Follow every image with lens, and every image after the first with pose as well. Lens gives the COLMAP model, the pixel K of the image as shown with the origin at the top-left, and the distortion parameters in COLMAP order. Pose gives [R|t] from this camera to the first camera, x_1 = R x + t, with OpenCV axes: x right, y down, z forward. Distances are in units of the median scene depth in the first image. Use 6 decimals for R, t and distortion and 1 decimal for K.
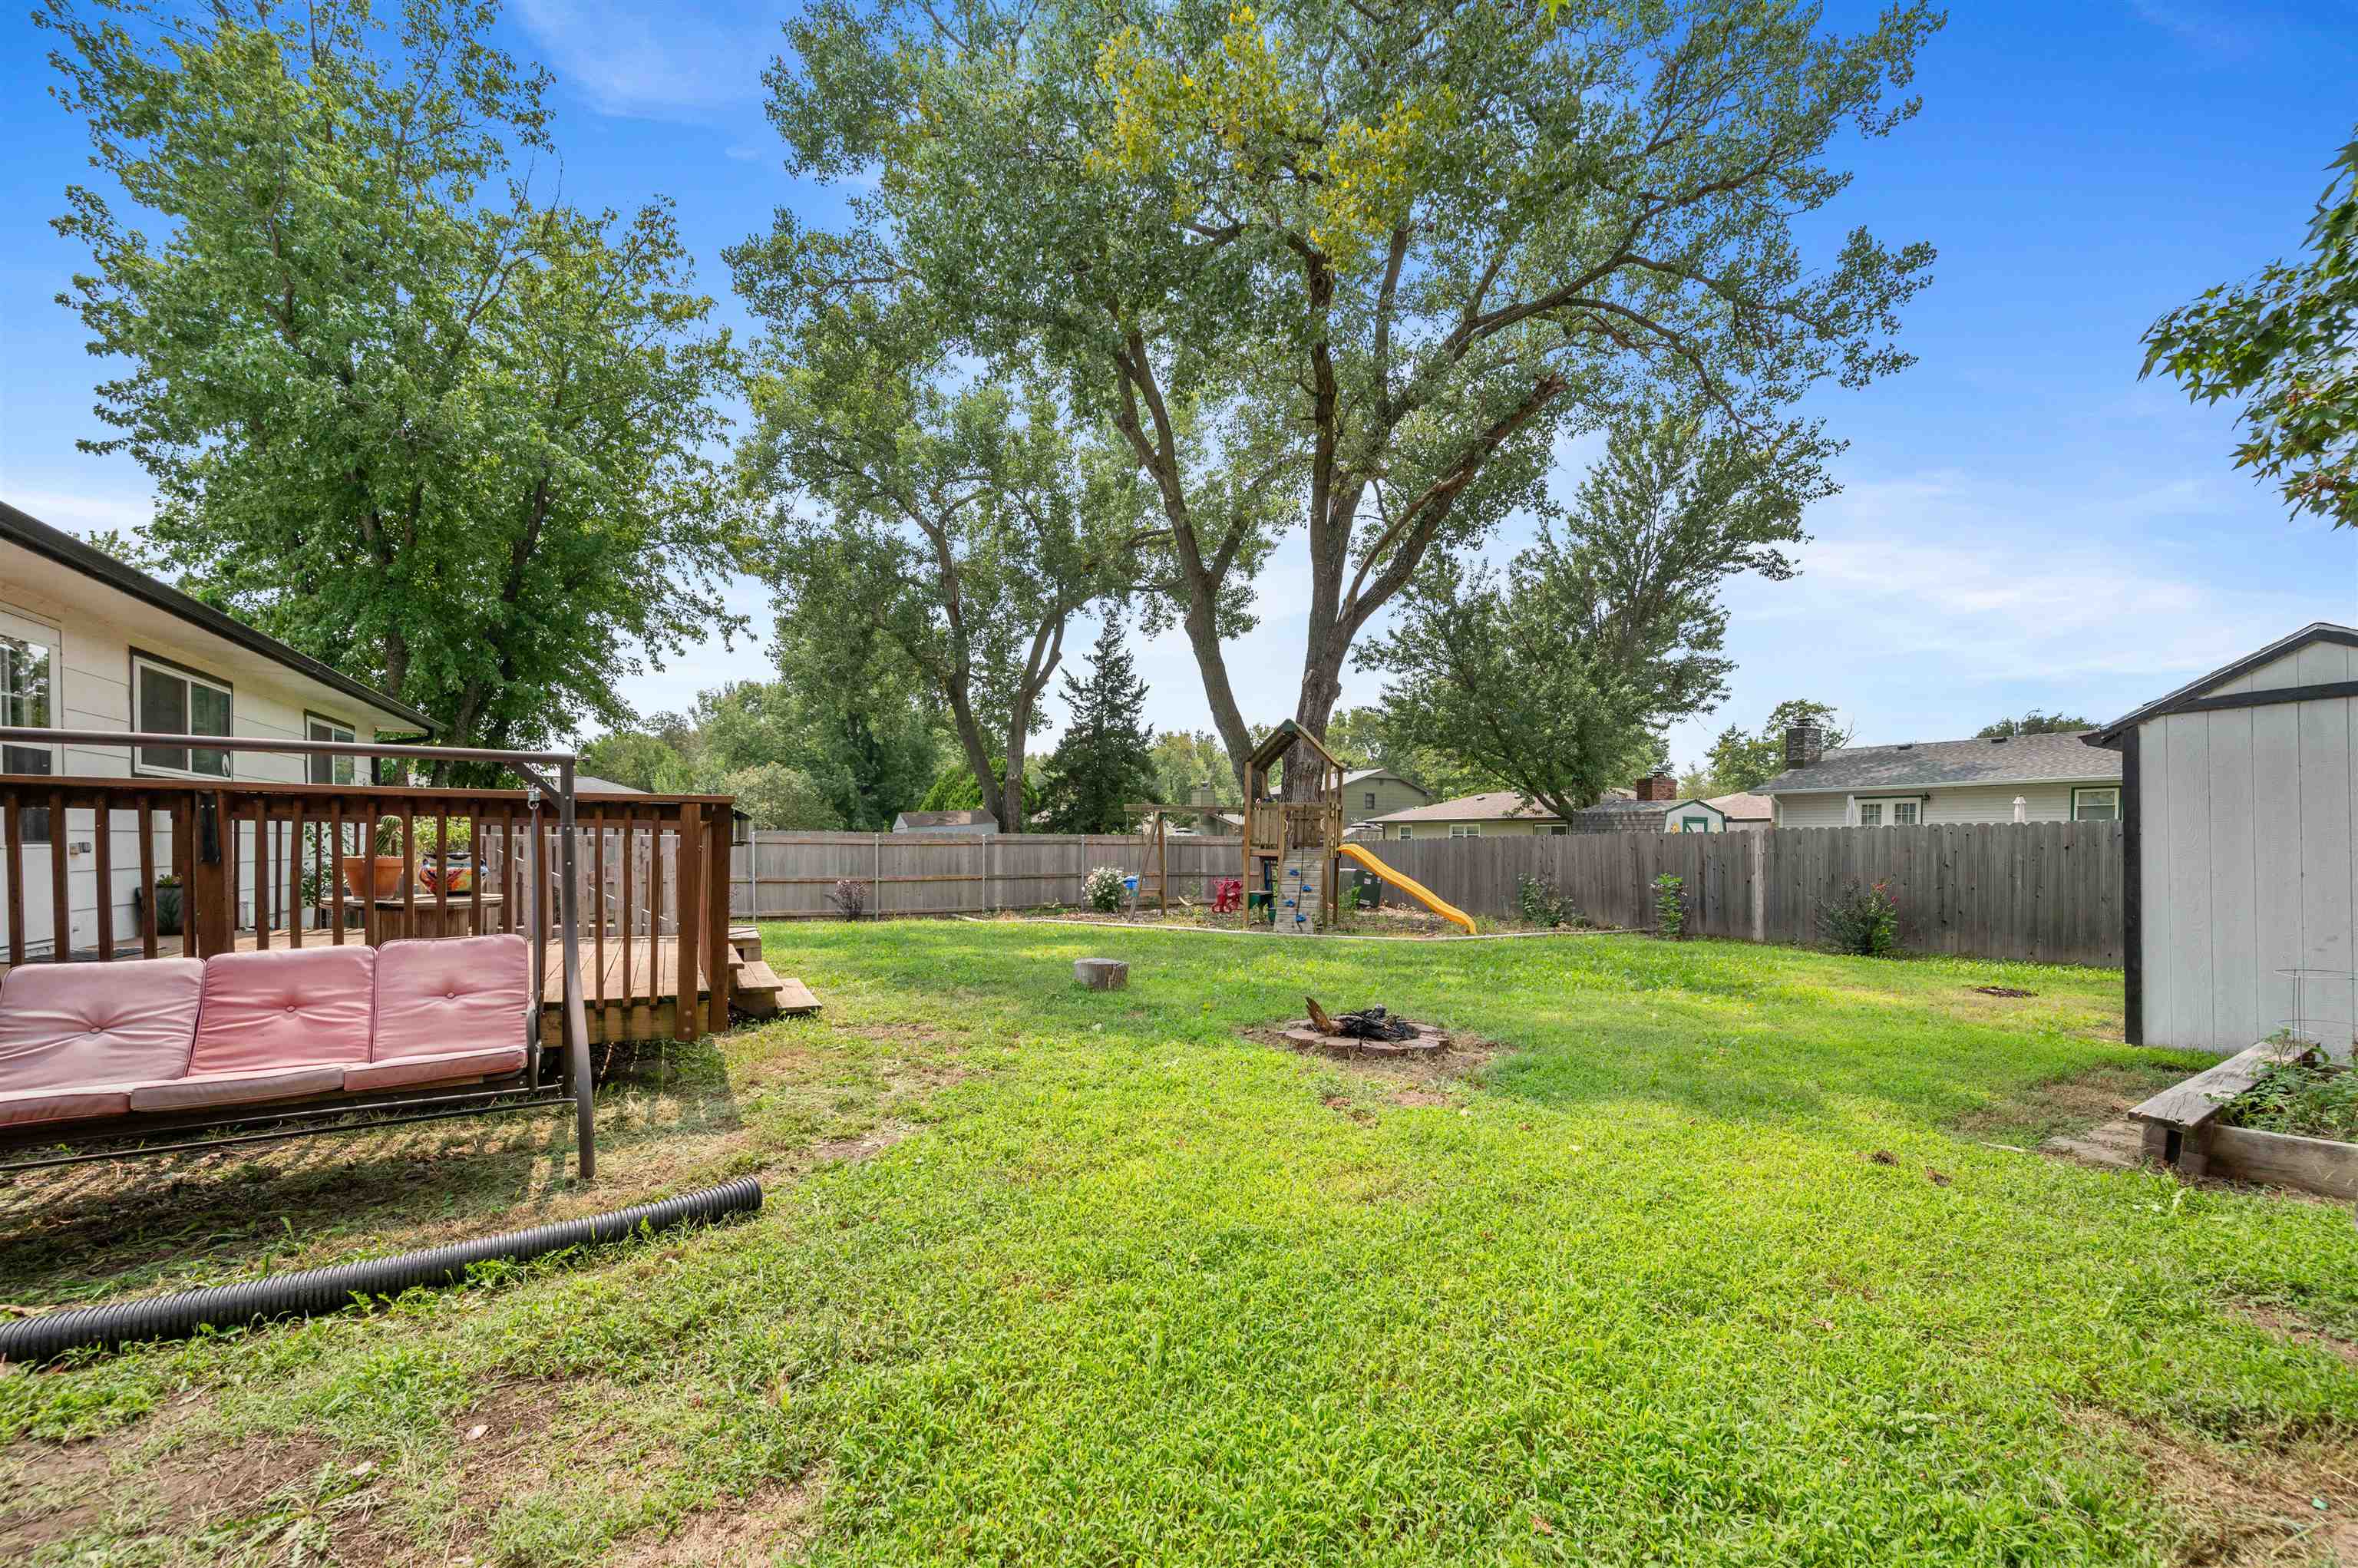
lens RADIAL K [[944.8, 0, 1178.2], [0, 944.8, 775.0], [0, 0, 1]] dist [0.000424, 0.000196]
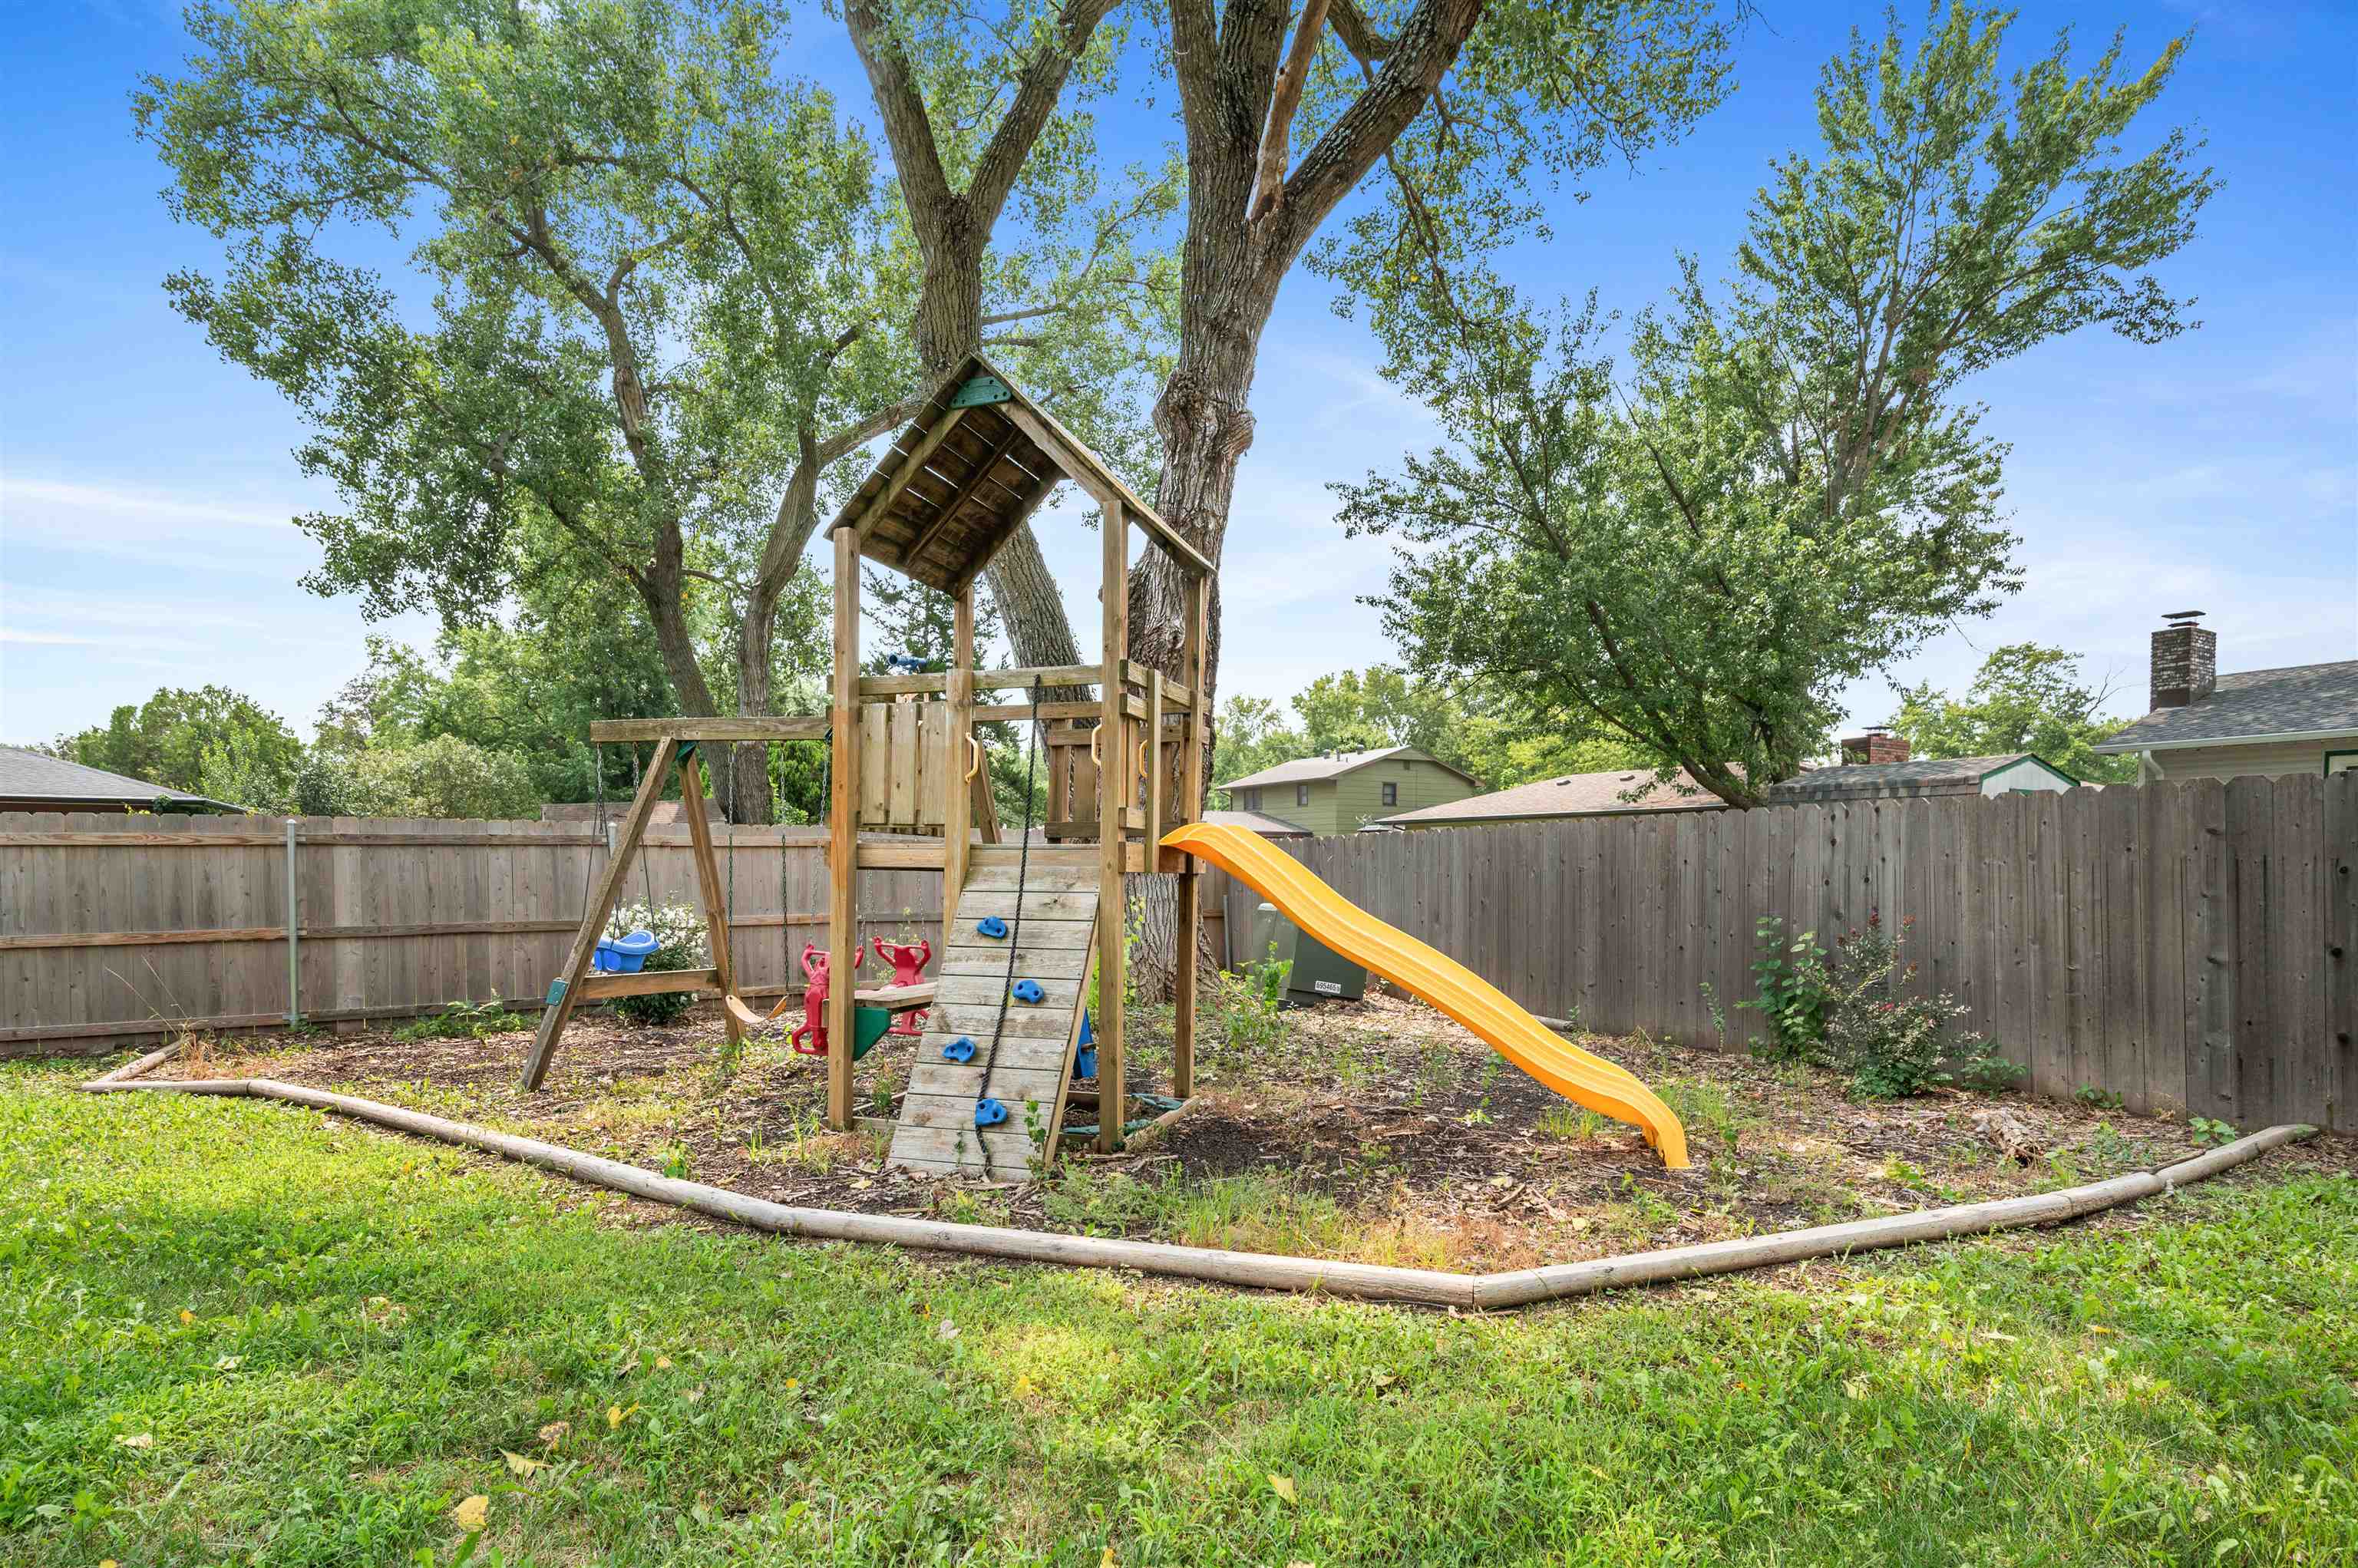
lens RADIAL K [[1159.5, 0, 1178.9], [0, 1159.5, 791.7], [0, 0, 1]] dist [0.005666, 0.000116]
pose [[0.999942, -0.005441, 0.009333, 0.084581], [0.005358, 0.999946, 0.008925, 0.030891], [-0.009381, -0.008875, 0.999917, 0.333448]]
